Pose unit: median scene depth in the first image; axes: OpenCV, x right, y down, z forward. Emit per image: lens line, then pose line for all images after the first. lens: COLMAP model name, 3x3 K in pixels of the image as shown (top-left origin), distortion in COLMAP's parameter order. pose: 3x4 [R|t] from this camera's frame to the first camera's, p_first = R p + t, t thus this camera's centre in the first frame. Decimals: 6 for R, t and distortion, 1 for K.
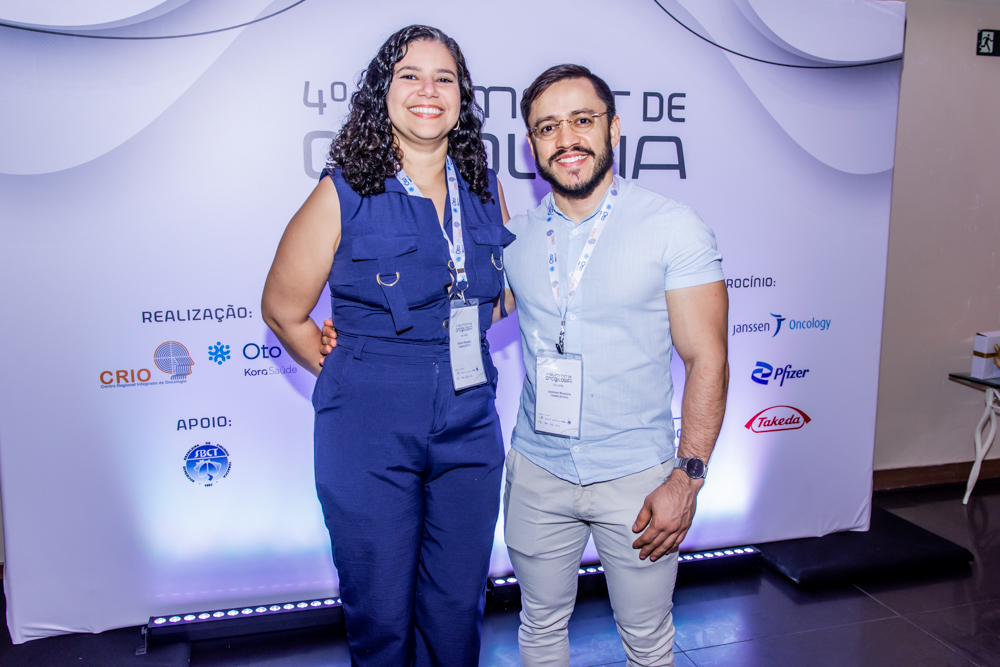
lens RADIAL K [[834.5, 0, 495.3], [0, 834.5, 329.5], [0, 0, 1]] dist [-0.000713, 0.005595]
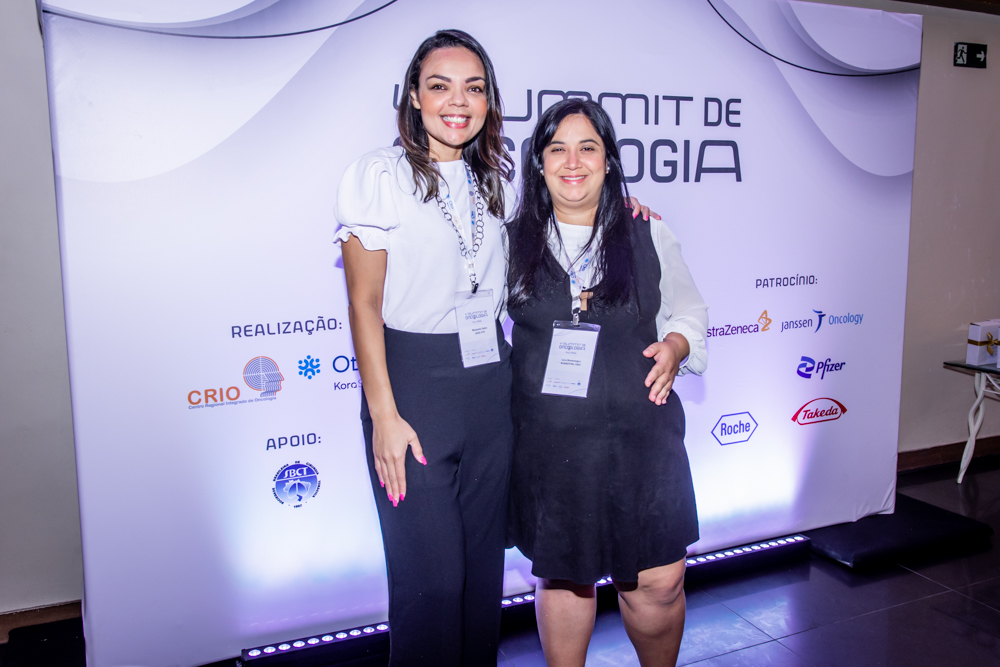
lens RADIAL K [[834.5, 0, 495.3], [0, 834.5, 329.5], [0, 0, 1]] dist [-0.000713, 0.005595]
pose [[0.990358, -0.033197, 0.134496, -0.218986], [0.034769, 0.999352, -0.009353, 0.001378], [-0.134098, 0.013939, 0.990870, 0.020440]]
